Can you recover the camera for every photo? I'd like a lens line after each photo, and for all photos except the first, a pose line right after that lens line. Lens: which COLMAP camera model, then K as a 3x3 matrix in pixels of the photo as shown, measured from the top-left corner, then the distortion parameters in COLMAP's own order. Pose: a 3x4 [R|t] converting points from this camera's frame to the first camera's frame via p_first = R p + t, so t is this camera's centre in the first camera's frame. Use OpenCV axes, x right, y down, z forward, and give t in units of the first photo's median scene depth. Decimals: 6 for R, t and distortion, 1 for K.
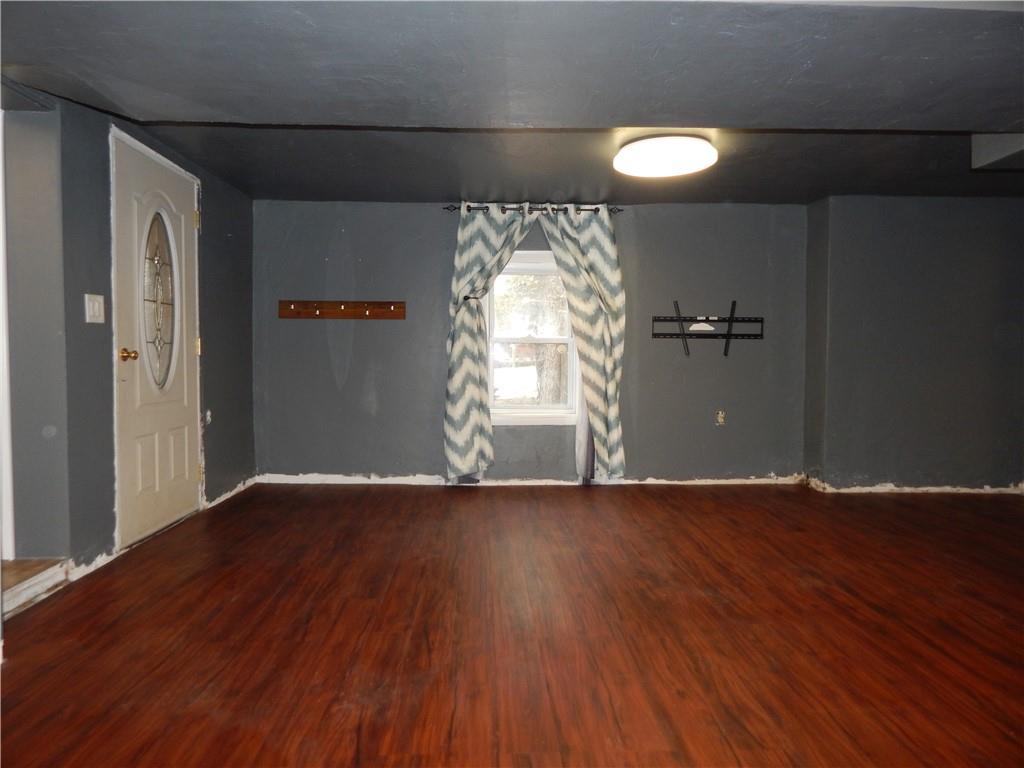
lens RADIAL K [[671.1, 0, 513.6], [0, 671.1, 378.5], [0, 0, 1]] dist [0.002348, -0.003700]
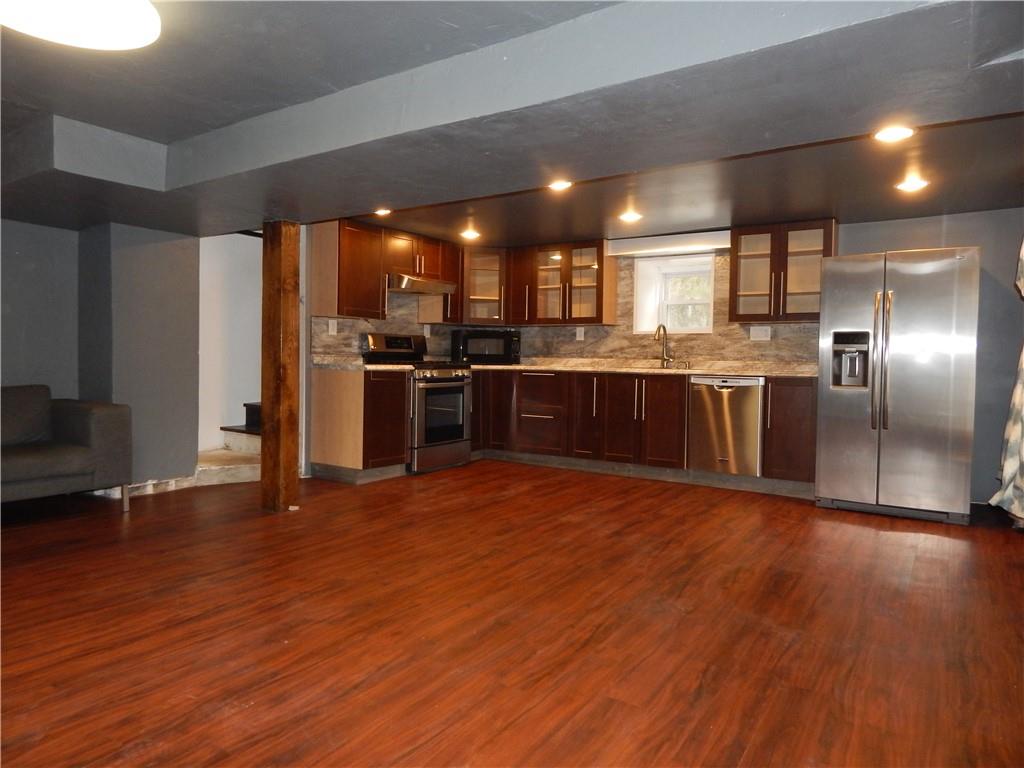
lens RADIAL K [[671.1, 0, 513.6], [0, 671.1, 378.5], [0, 0, 1]] dist [0.002348, -0.003700]
pose [[-0.815659, -0.038004, 0.577284, -0.499162], [-0.002947, 0.998100, 0.061543, -0.063734], [-0.578526, 0.048497, -0.814221, 1.534532]]
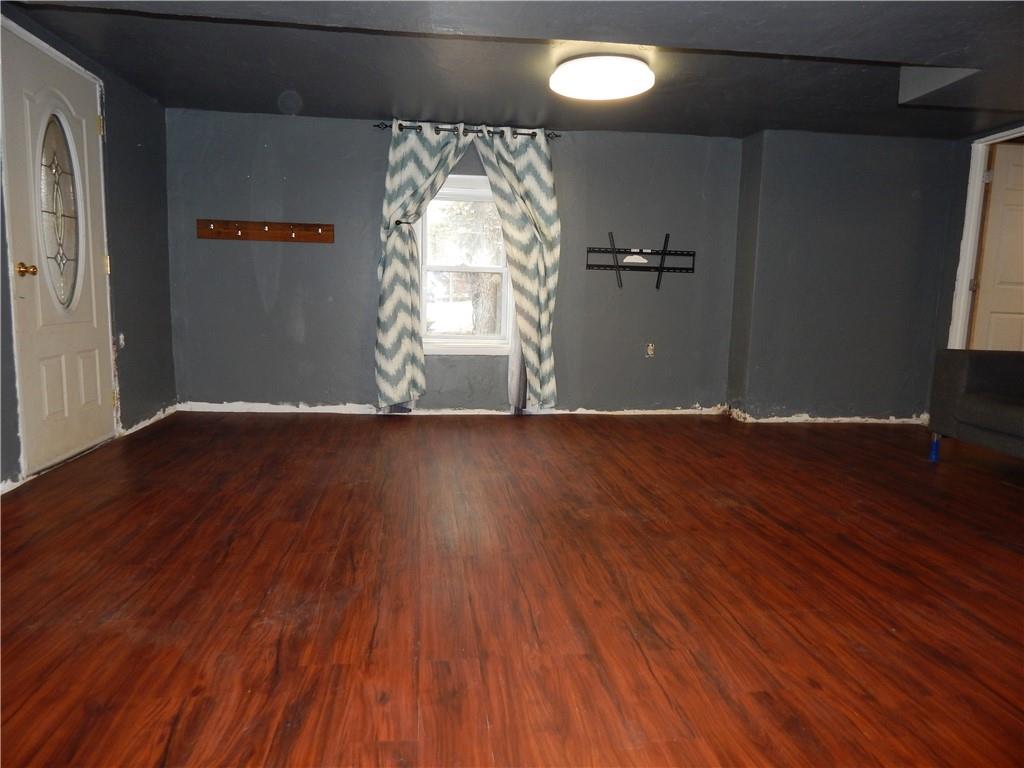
lens RADIAL K [[671.1, 0, 513.6], [0, 671.1, 378.5], [0, 0, 1]] dist [0.002348, -0.003700]
pose [[0.995675, 0.008760, 0.092489, 0.013274], [-0.017425, 0.995485, 0.093304, 0.017916], [-0.091254, -0.094513, 0.991332, 0.006882]]
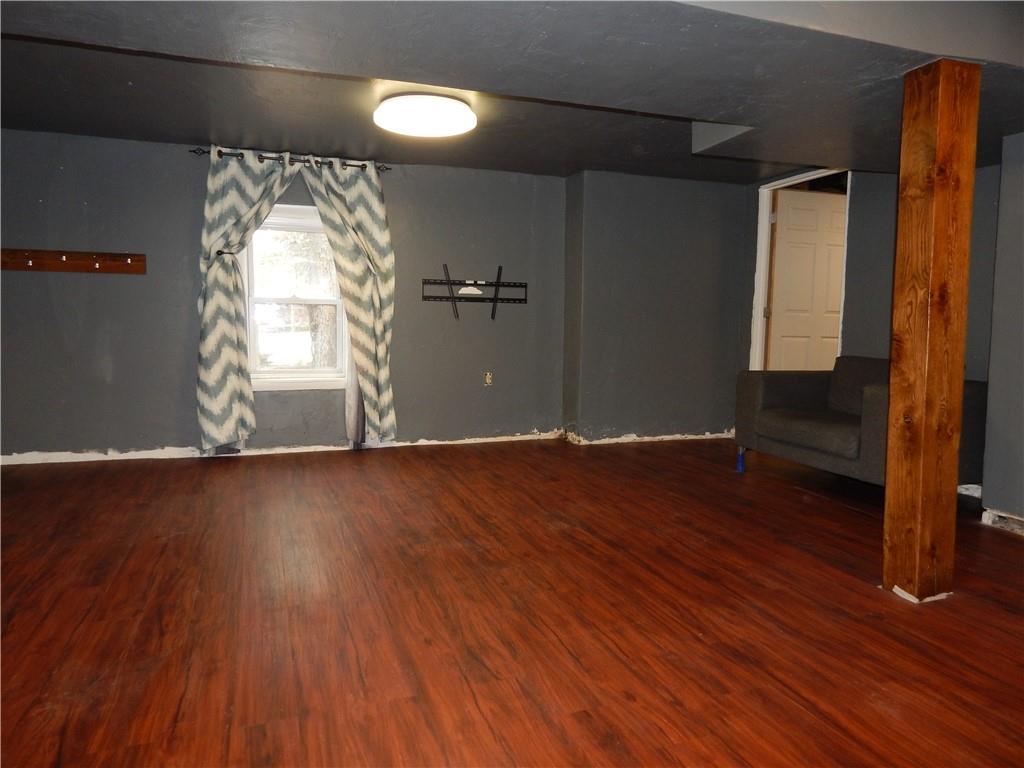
lens RADIAL K [[671.1, 0, 513.6], [0, 671.1, 378.5], [0, 0, 1]] dist [0.002348, -0.003700]
pose [[0.951104, -0.018327, 0.308327, 0.042625], [0.002595, 0.998677, 0.051356, 0.008535], [-0.308861, -0.048045, 0.949893, -0.002201]]
